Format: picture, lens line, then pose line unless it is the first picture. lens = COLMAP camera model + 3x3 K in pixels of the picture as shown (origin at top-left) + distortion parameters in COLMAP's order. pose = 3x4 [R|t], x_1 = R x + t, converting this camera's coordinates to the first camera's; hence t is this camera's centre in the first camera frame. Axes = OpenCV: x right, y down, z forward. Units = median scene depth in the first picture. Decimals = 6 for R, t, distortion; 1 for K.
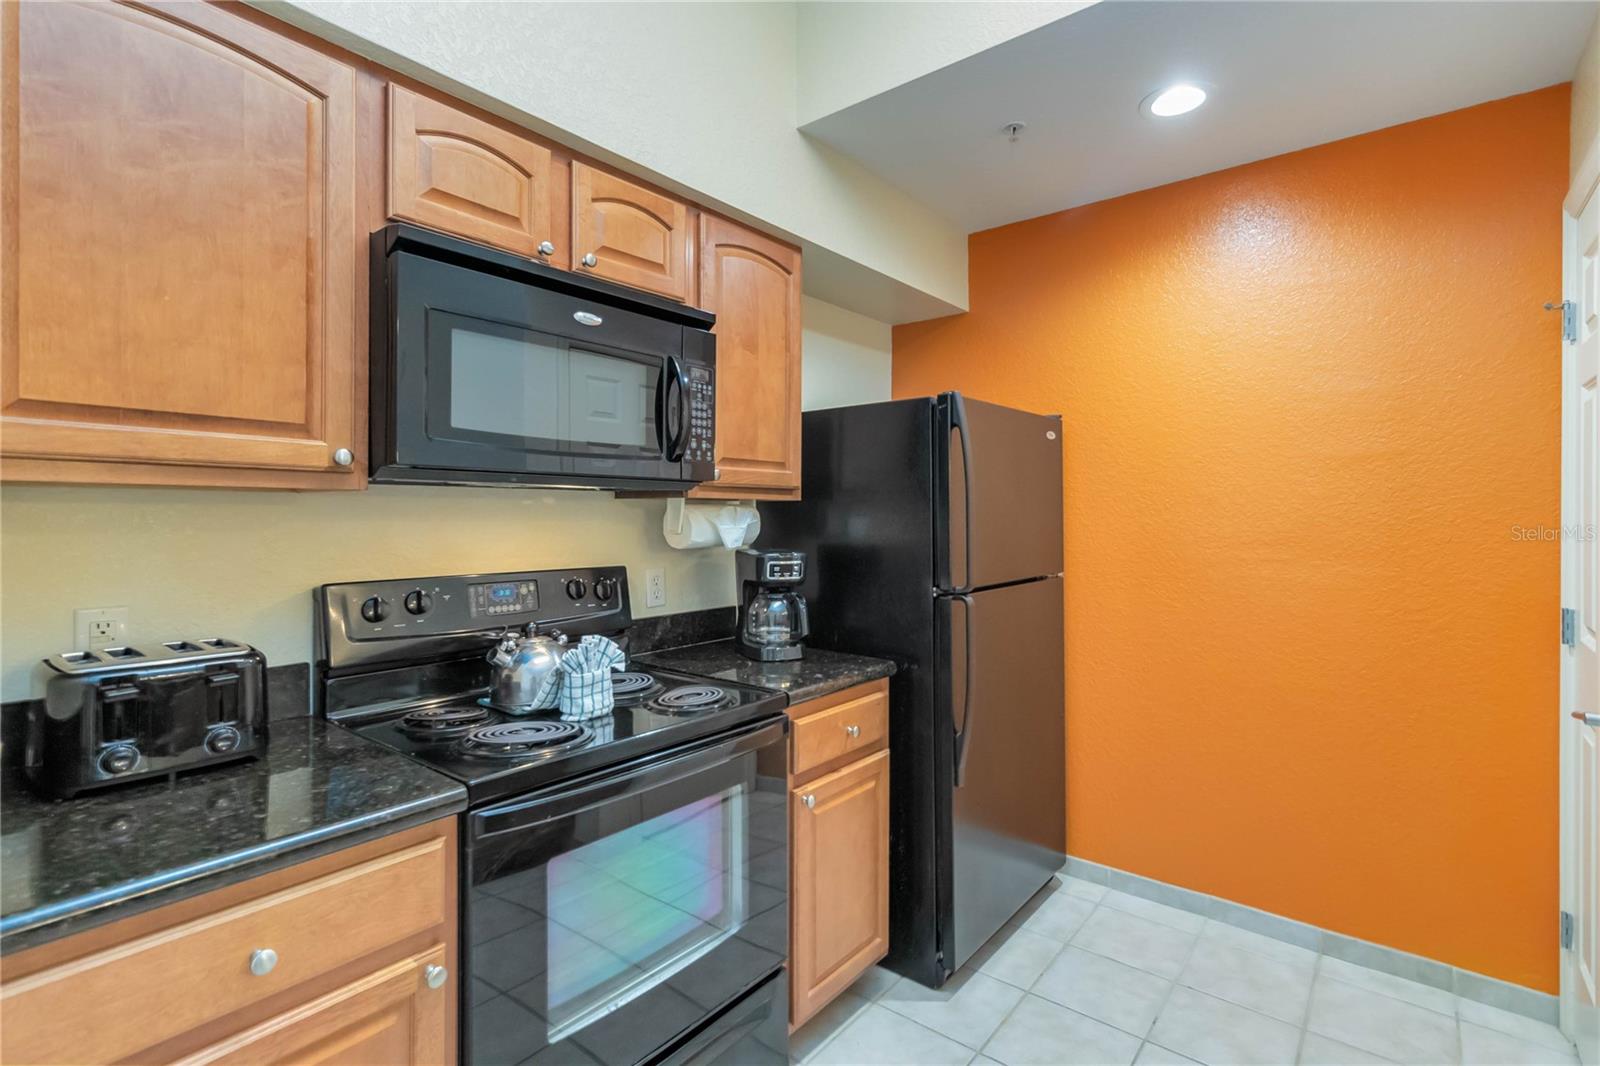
lens RADIAL K [[757.7, 0, 797.4], [0, 757.7, 518.3], [0, 0, 1]] dist [0.002430, 0.000005]
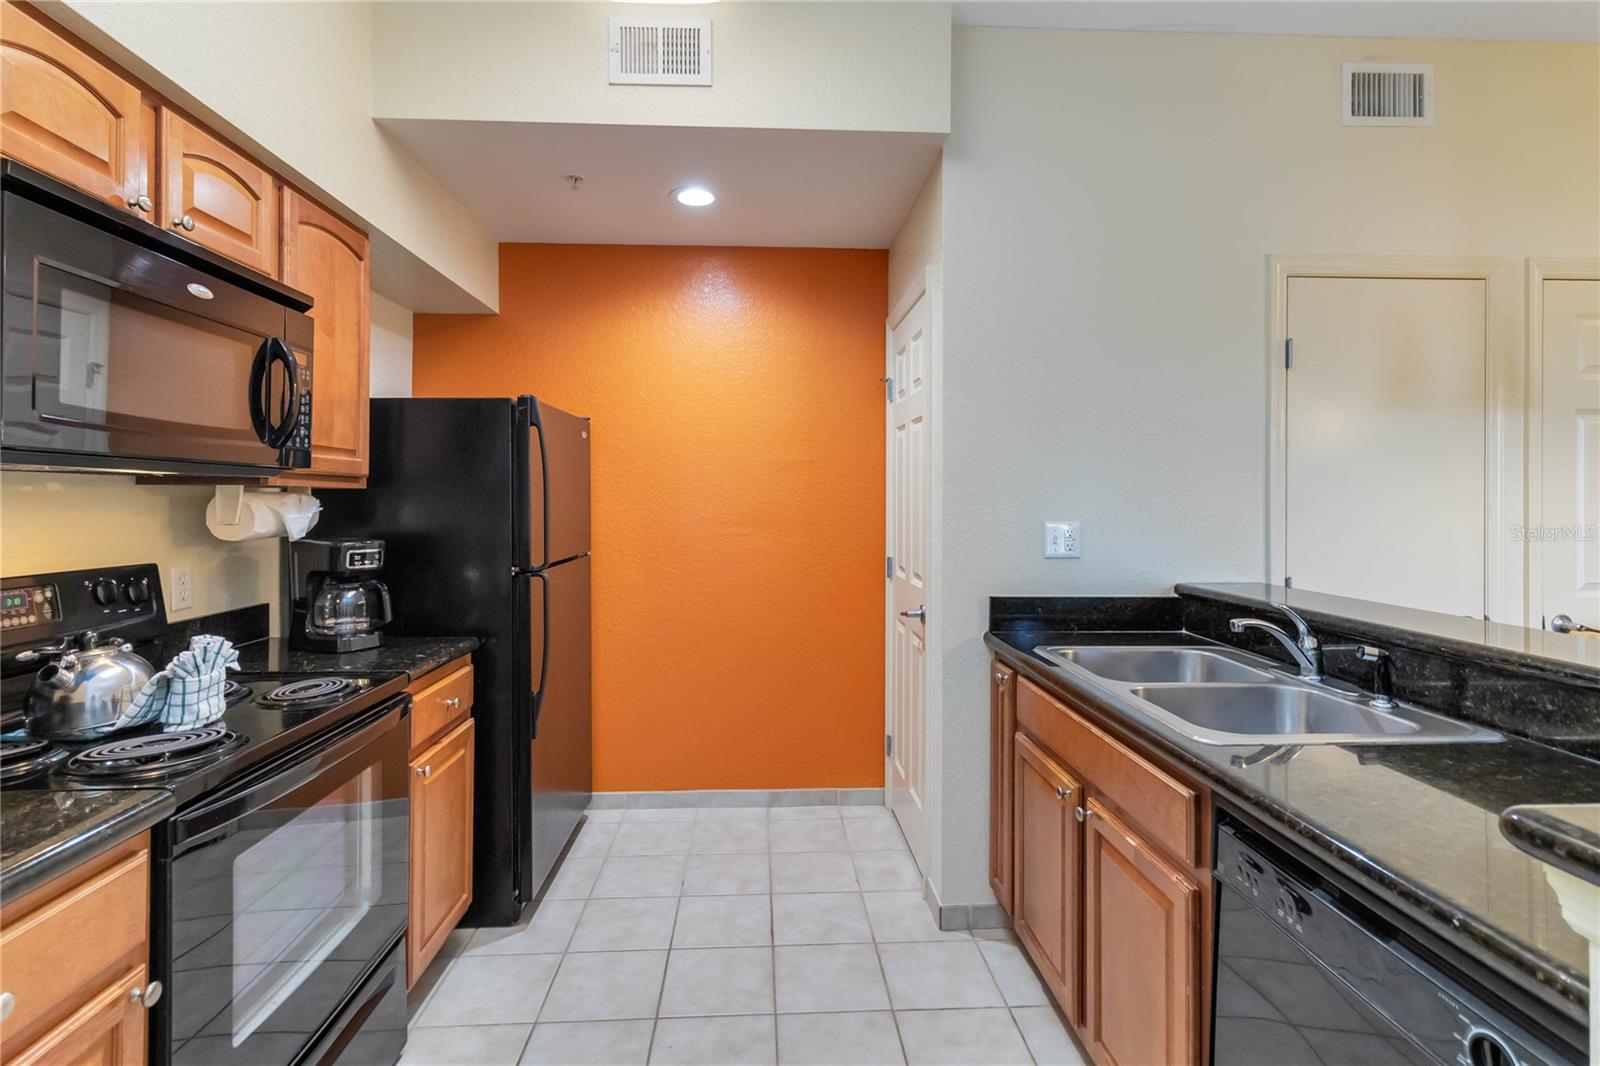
lens RADIAL K [[768.7, 0, 800.5], [0, 768.7, 500.7], [0, 0, 1]] dist [0.001975, 0.000793]
pose [[0.739484, -0.000133, 0.673174, -0.299576], [0.003586, 0.999987, -0.003742, -0.002058], [-0.673165, 0.005182, 0.739474, -0.147391]]
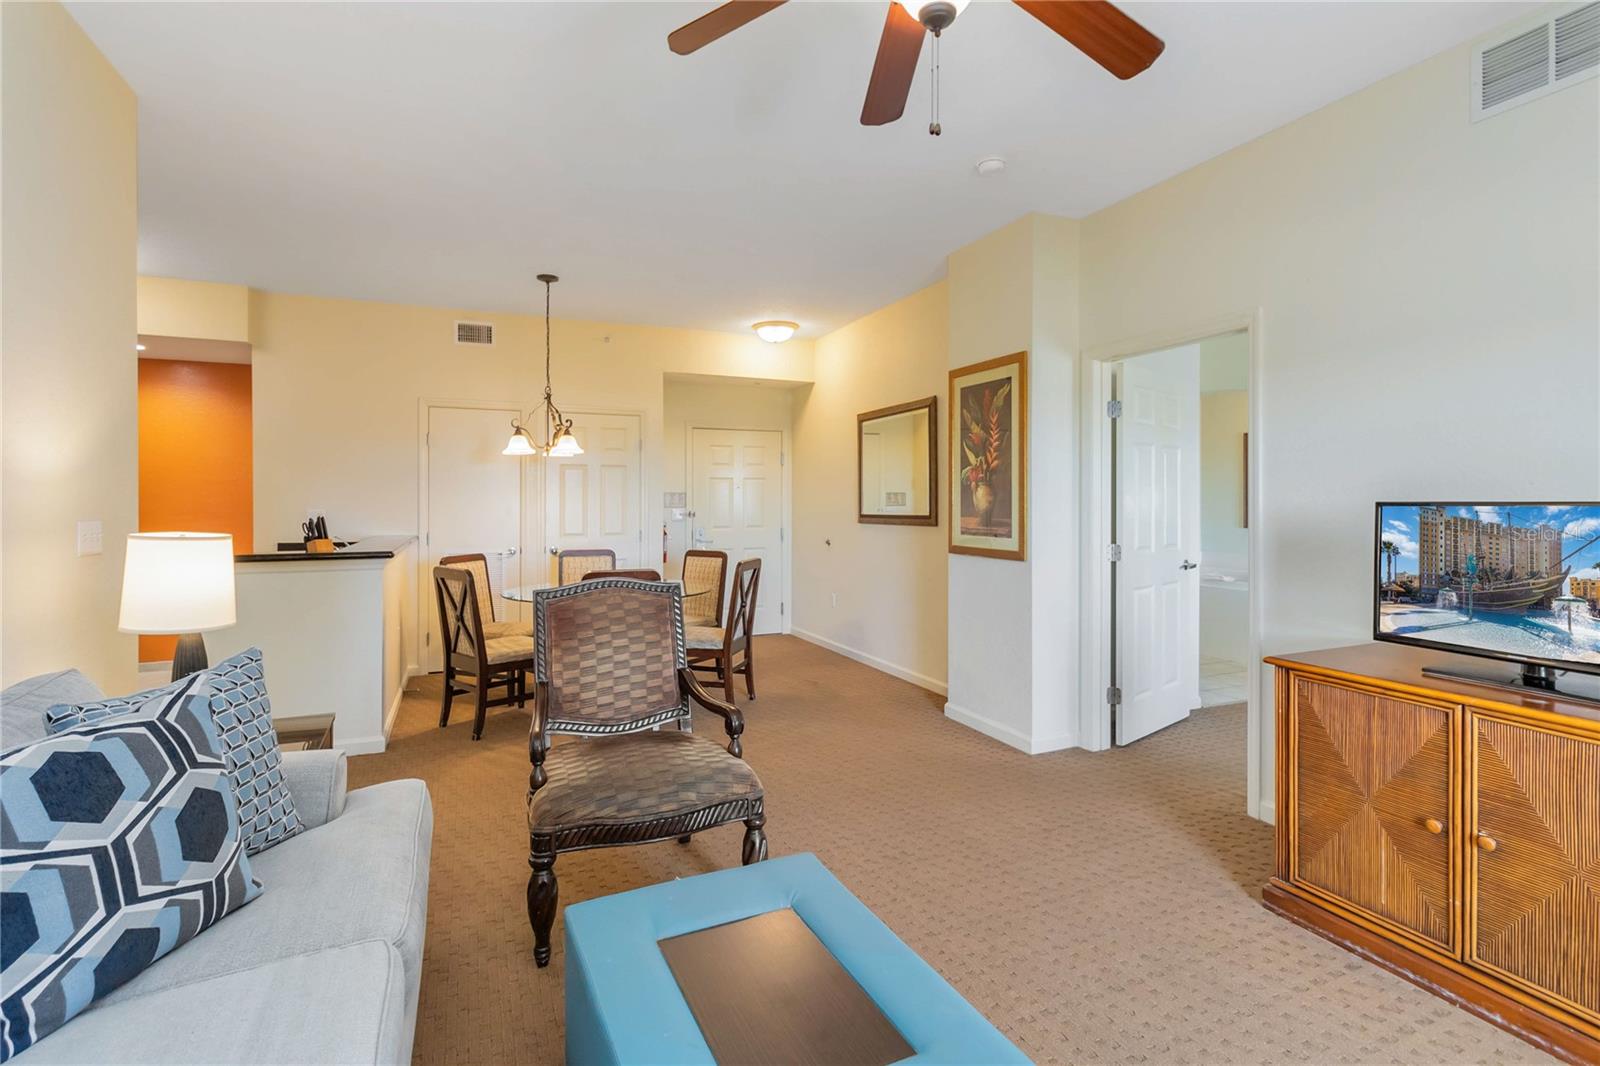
lens RADIAL K [[757.2, 0, 801.2], [0, 757.2, 507.8], [0, 0, 1]] dist [-0.003422, -0.000607]
pose [[0.463860, -0.010760, 0.885843, -0.822858], [0.005687, 0.999942, 0.009168, 0.005831], [-0.885890, 0.000785, 0.463894, -2.447780]]
